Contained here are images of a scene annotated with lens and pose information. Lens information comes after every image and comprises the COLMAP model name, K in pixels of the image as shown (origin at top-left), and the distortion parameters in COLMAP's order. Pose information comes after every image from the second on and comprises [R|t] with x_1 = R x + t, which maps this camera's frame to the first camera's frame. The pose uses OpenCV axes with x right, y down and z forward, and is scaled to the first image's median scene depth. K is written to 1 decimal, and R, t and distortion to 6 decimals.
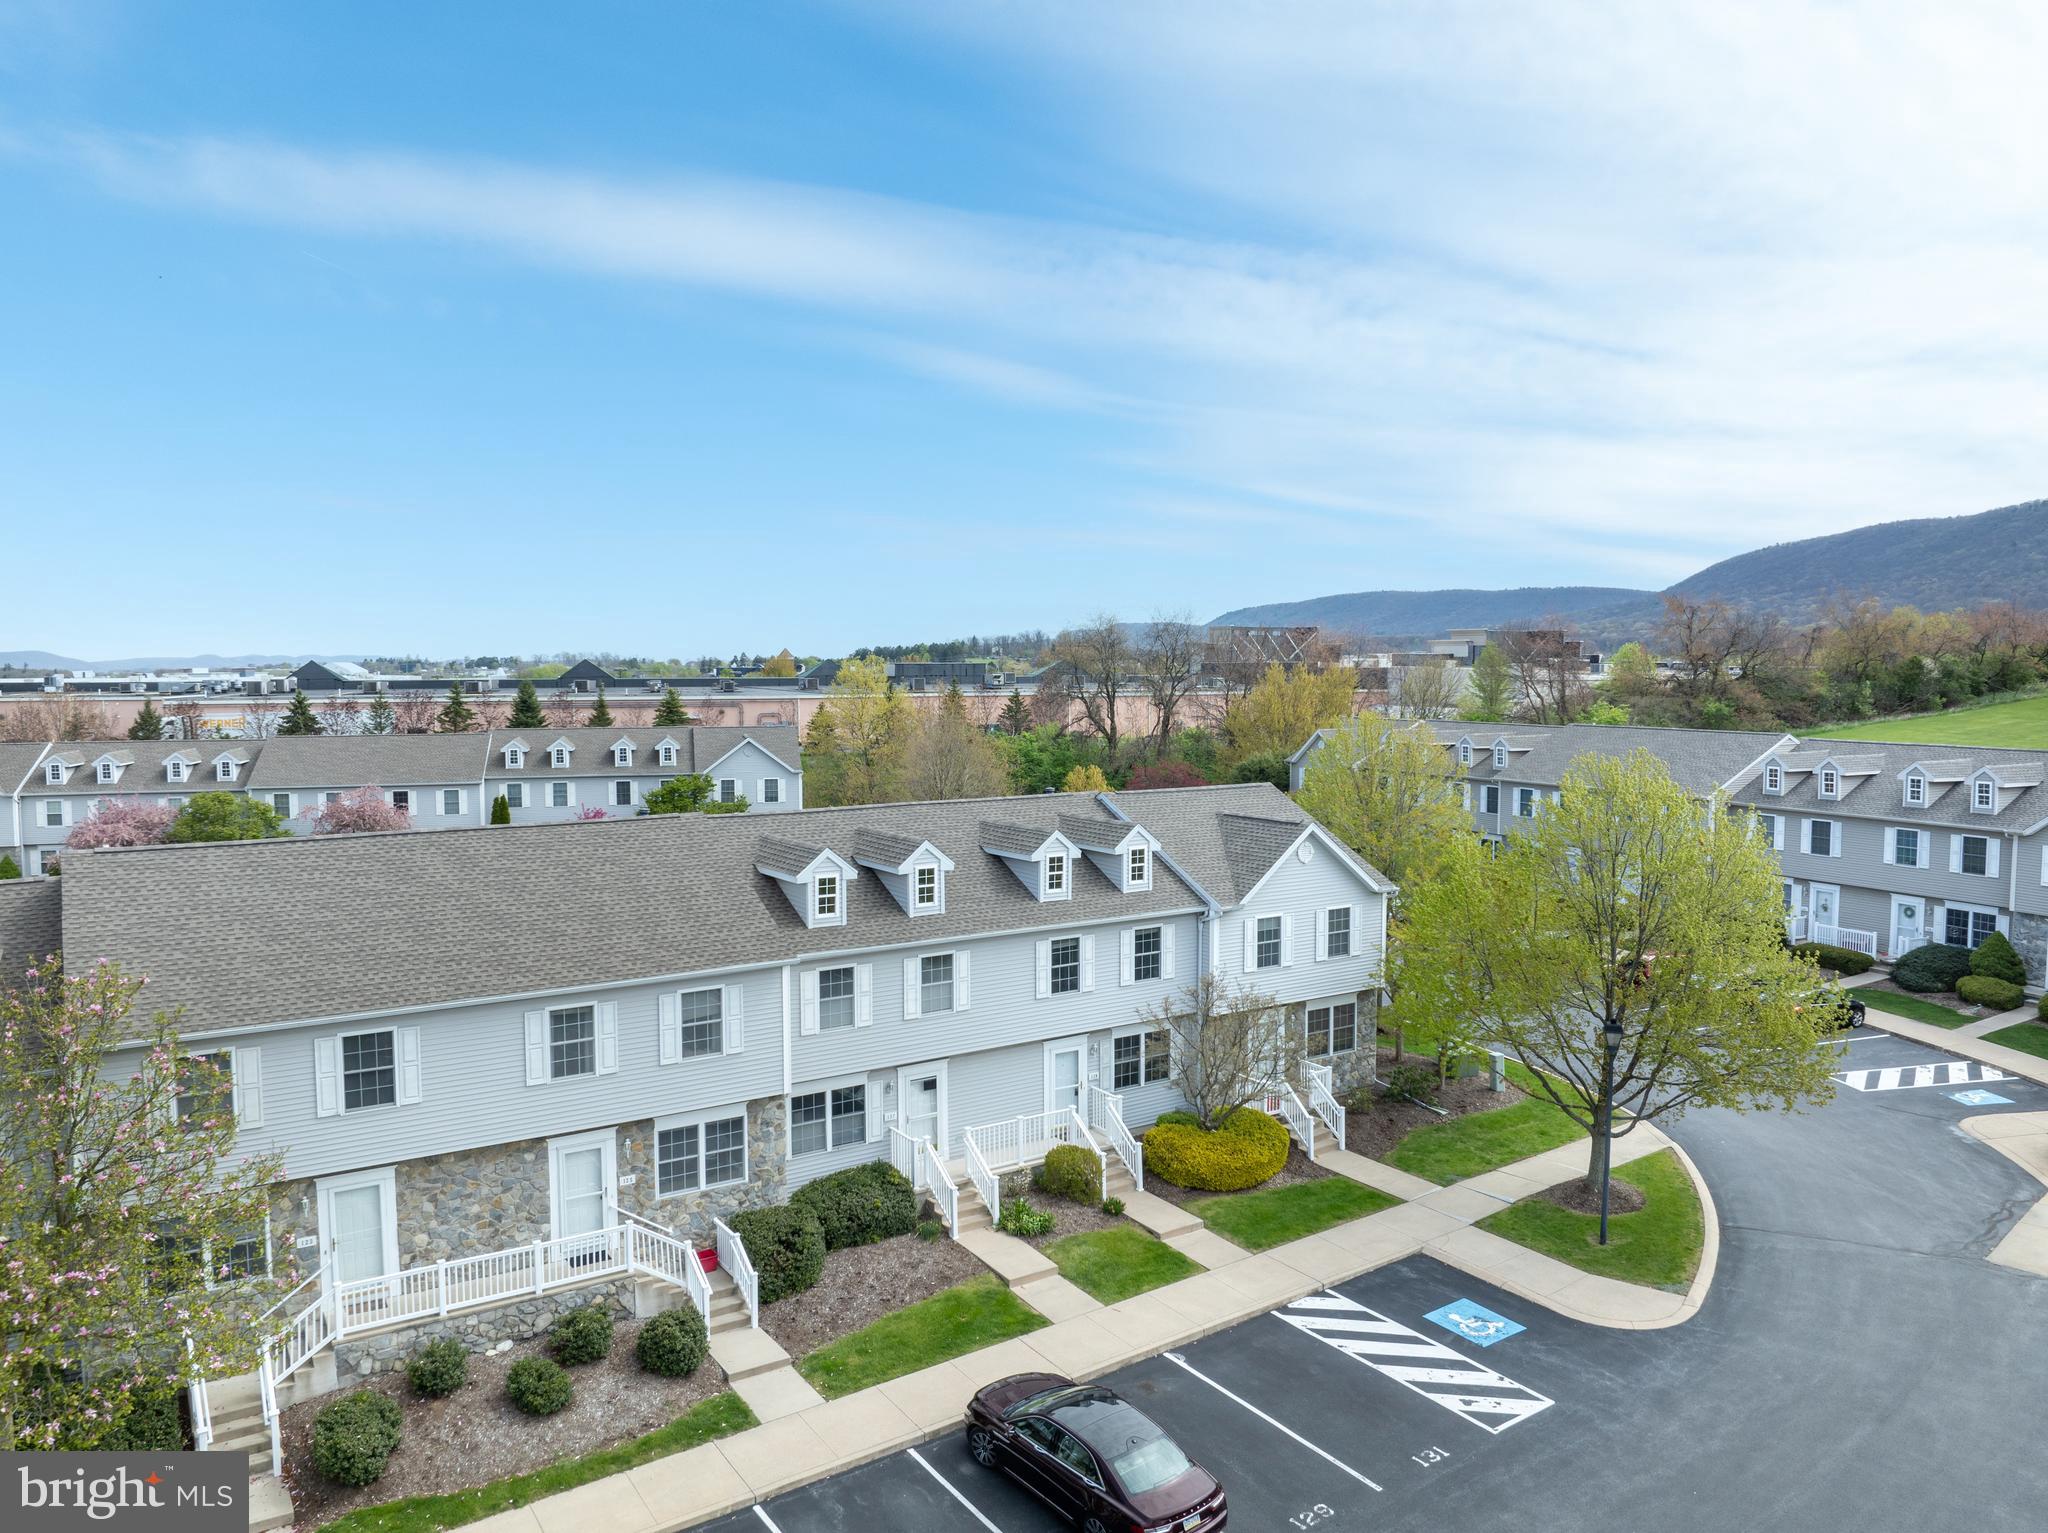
lens RADIAL K [[1451.7, 0, 1024.0], [0, 1451.7, 766.5], [0, 0, 1]] dist [-0.010585, -0.075670]
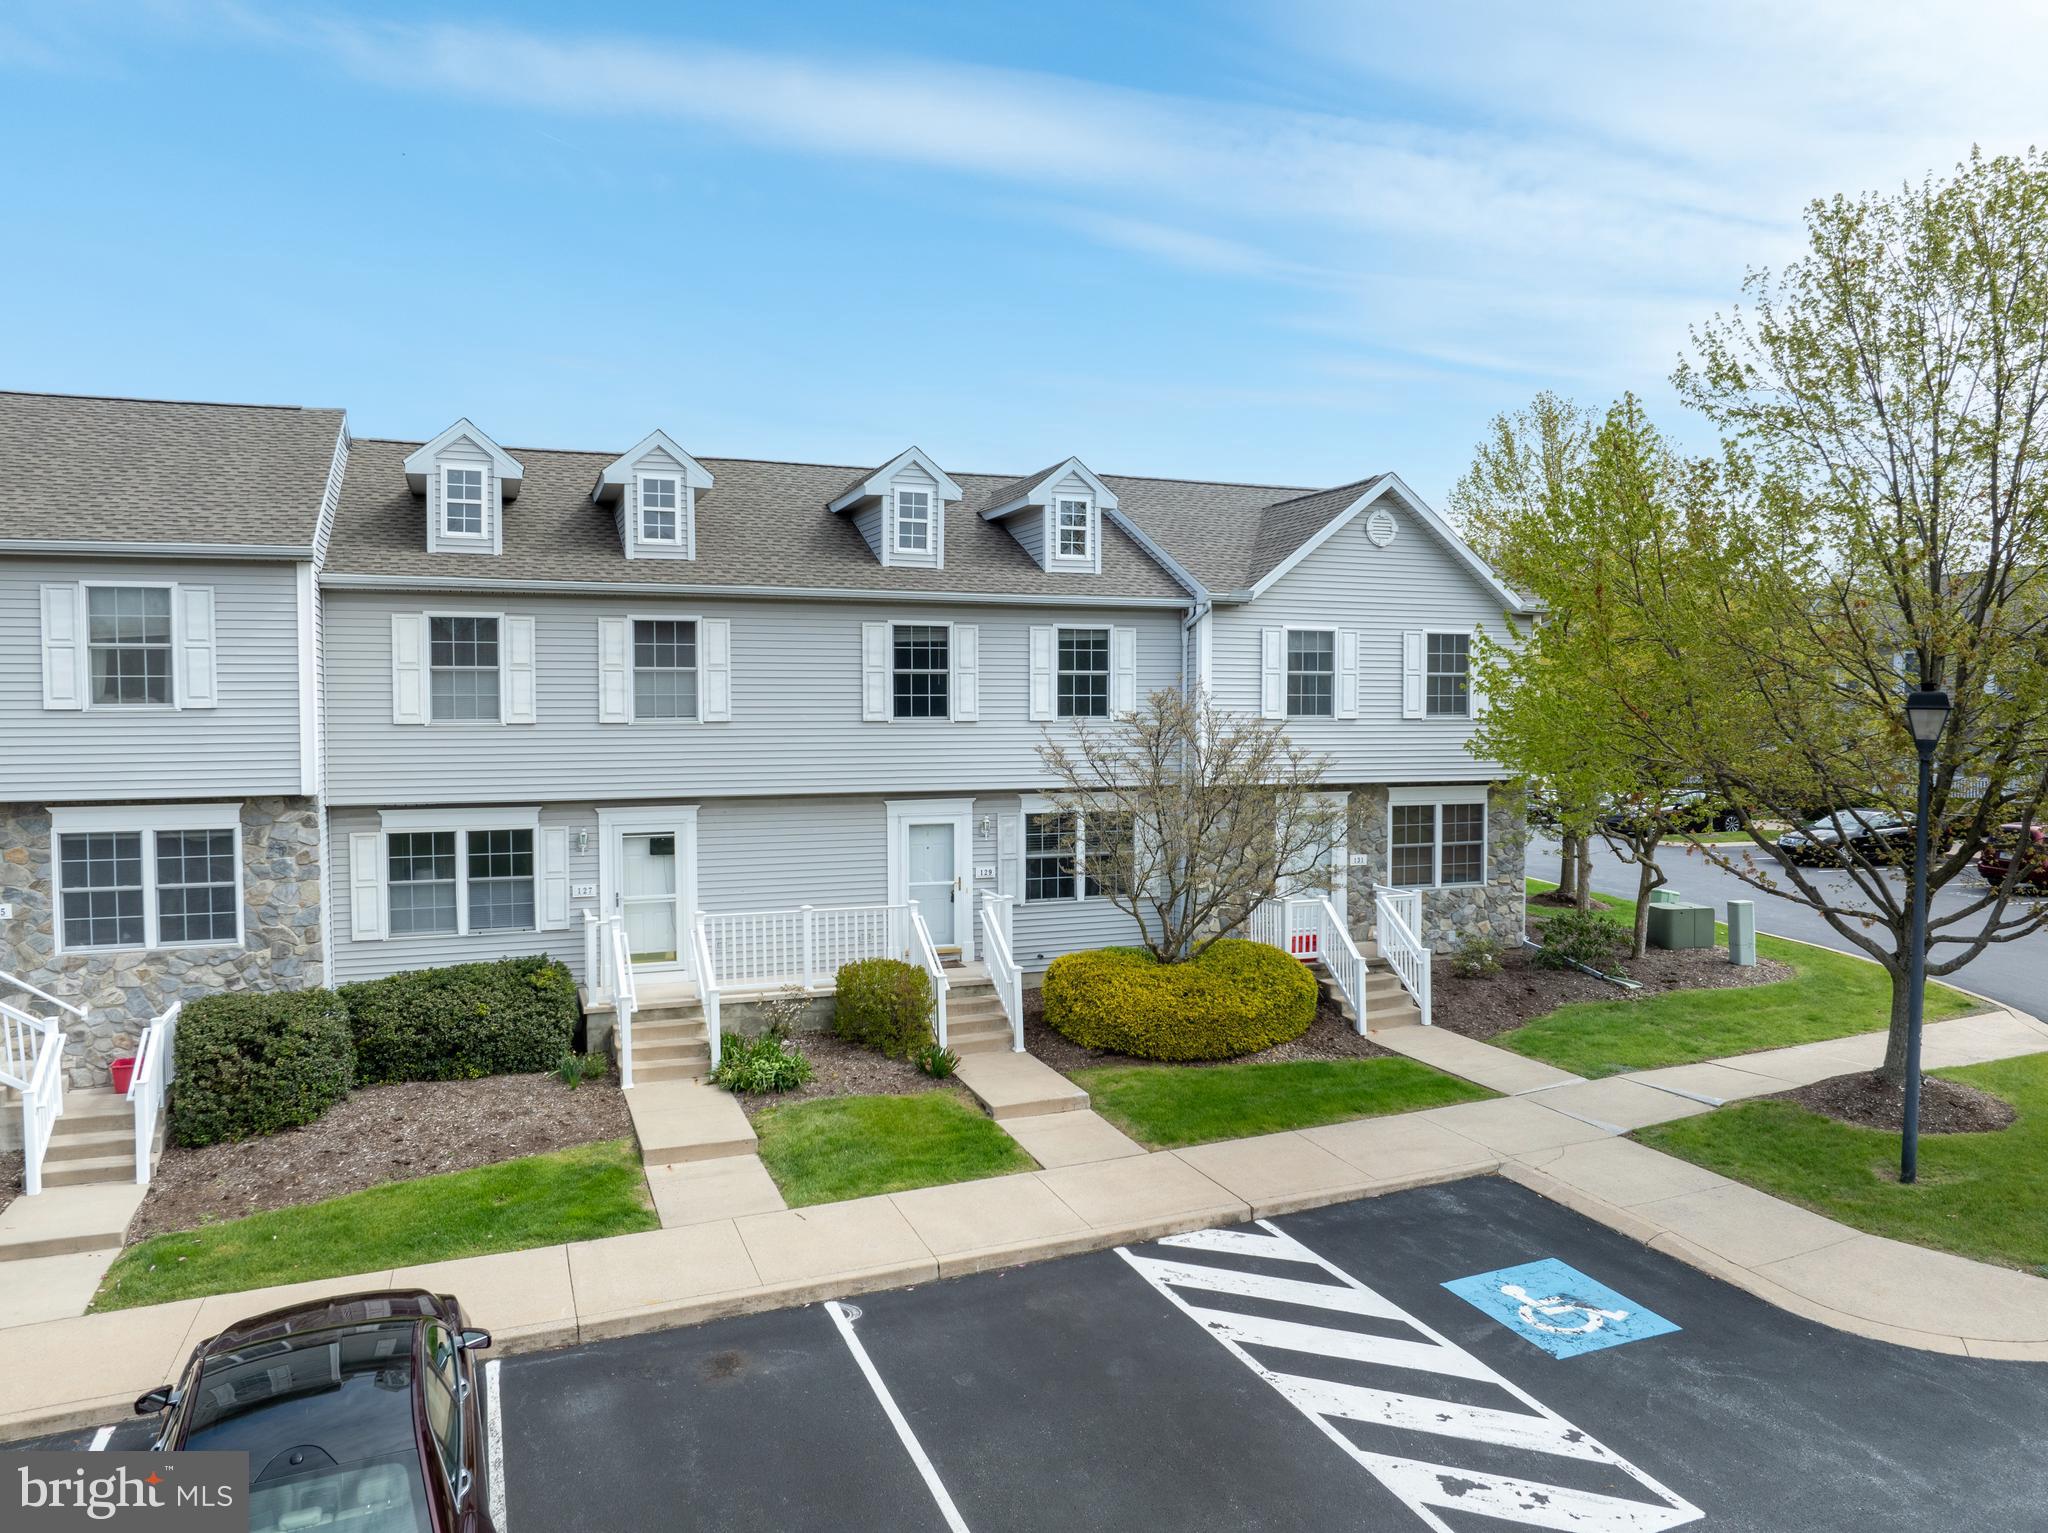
lens RADIAL K [[1448.3, 0, 1024.0], [0, 1448.3, 766.5], [0, 0, 1]] dist [-0.034094, -0.003192]
pose [[0.975256, 0.009950, -0.220857, 0.225594], [-0.016334, 0.999499, -0.027100, 0.215356], [0.220476, 0.030037, 0.974930, 0.489209]]
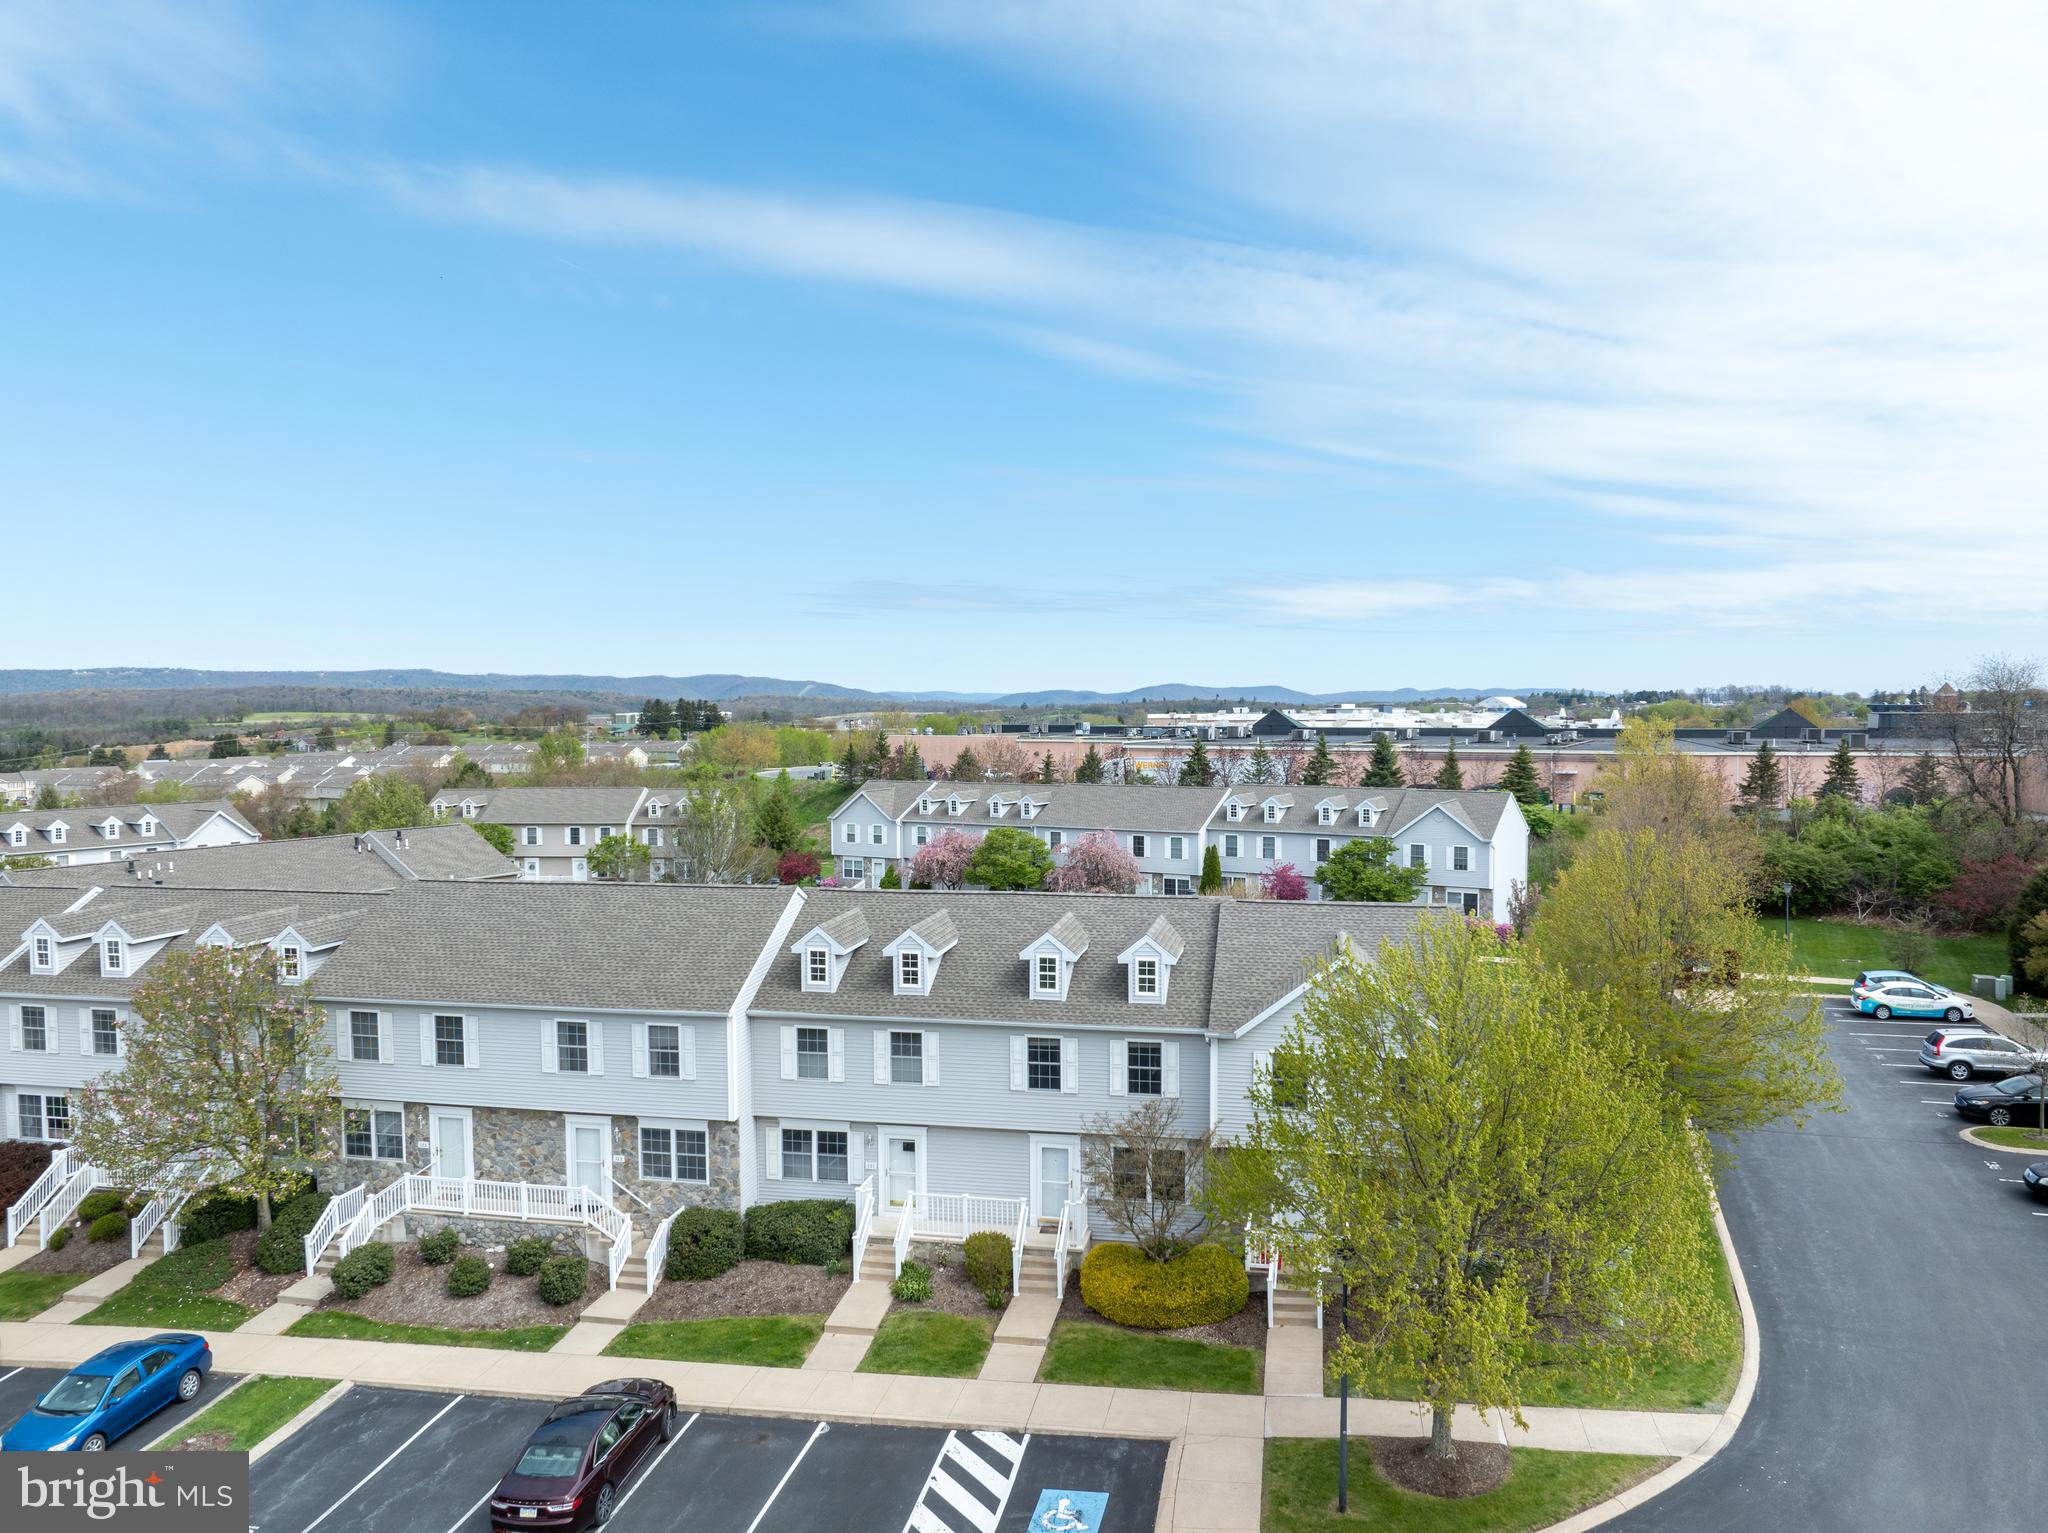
lens RADIAL K [[1444.5, 0, 1024.0], [0, 1444.5, 766.5], [0, 0, 1]] dist [0.001536, -0.100517]
pose [[0.705505, 0.030194, -0.708061, 0.837850], [-0.045091, 0.998980, -0.002328, -0.081407], [0.707269, 0.033570, 0.706147, 0.284136]]
